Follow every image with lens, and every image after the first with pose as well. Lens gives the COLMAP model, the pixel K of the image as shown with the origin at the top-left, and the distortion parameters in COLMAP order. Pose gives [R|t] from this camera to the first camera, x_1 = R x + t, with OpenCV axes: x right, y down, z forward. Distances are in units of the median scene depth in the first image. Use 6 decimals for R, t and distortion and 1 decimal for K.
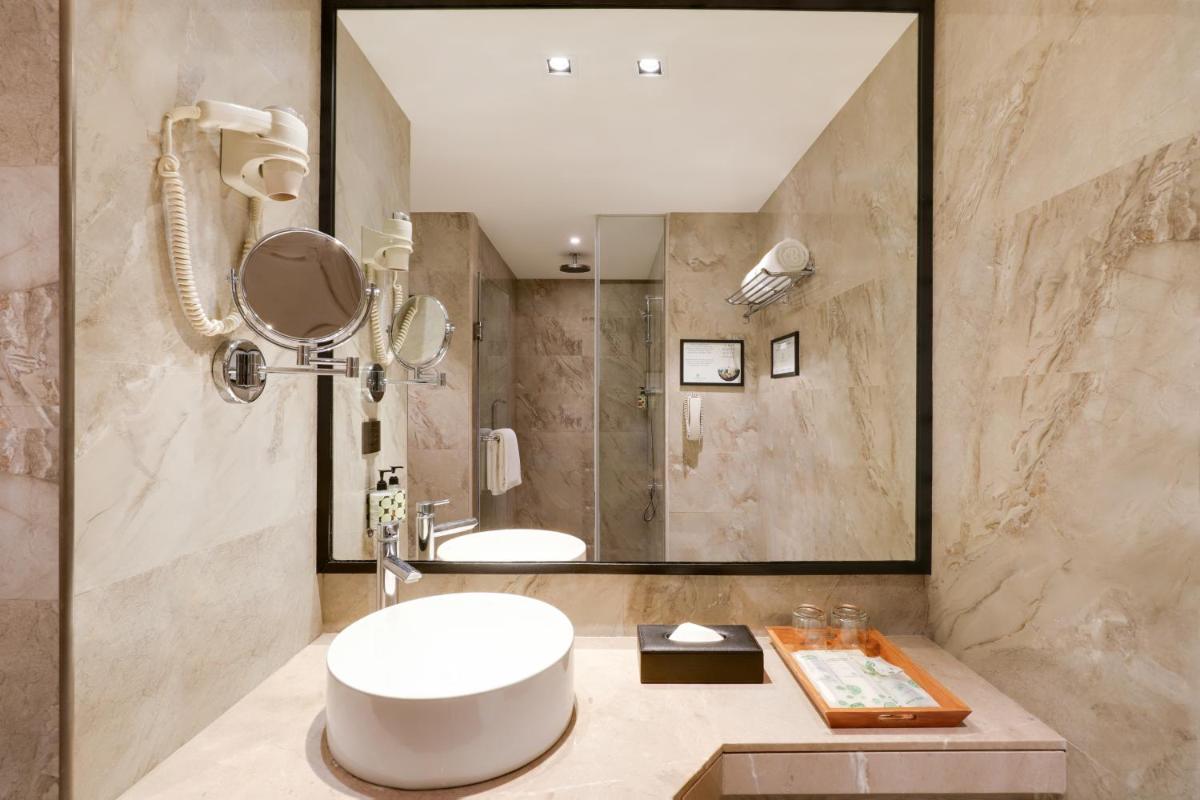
lens RADIAL K [[541.5, 0, 595.6], [0, 541.5, 398.9], [0, 0, 1]] dist [-0.010469, 0.000925]
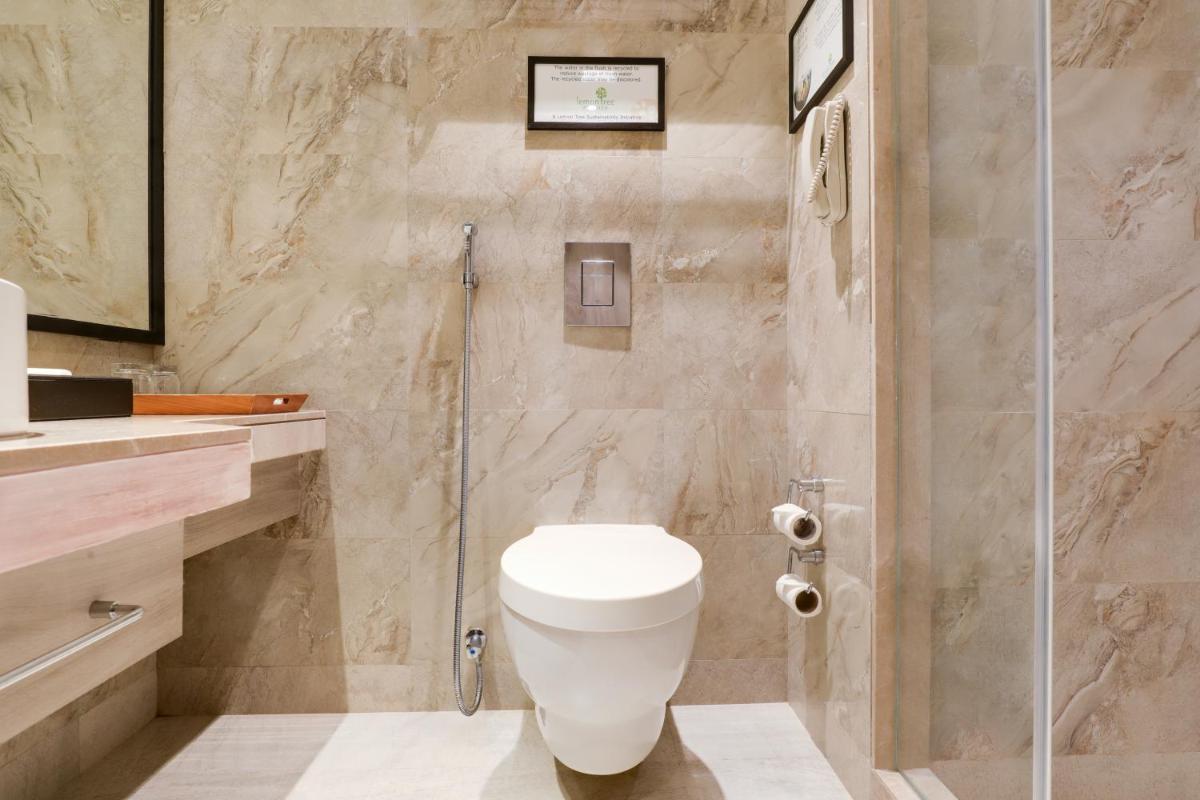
lens RADIAL K [[541.5, 0, 597.6], [0, 541.5, 397.8], [0, 0, 1]] dist [-0.010469, 0.000925]
pose [[-0.050262, -0.002888, 0.998732, -0.549458], [0.005071, 0.999982, 0.003147, 0.556593], [-0.998723, 0.005223, -0.050246, 0.320406]]
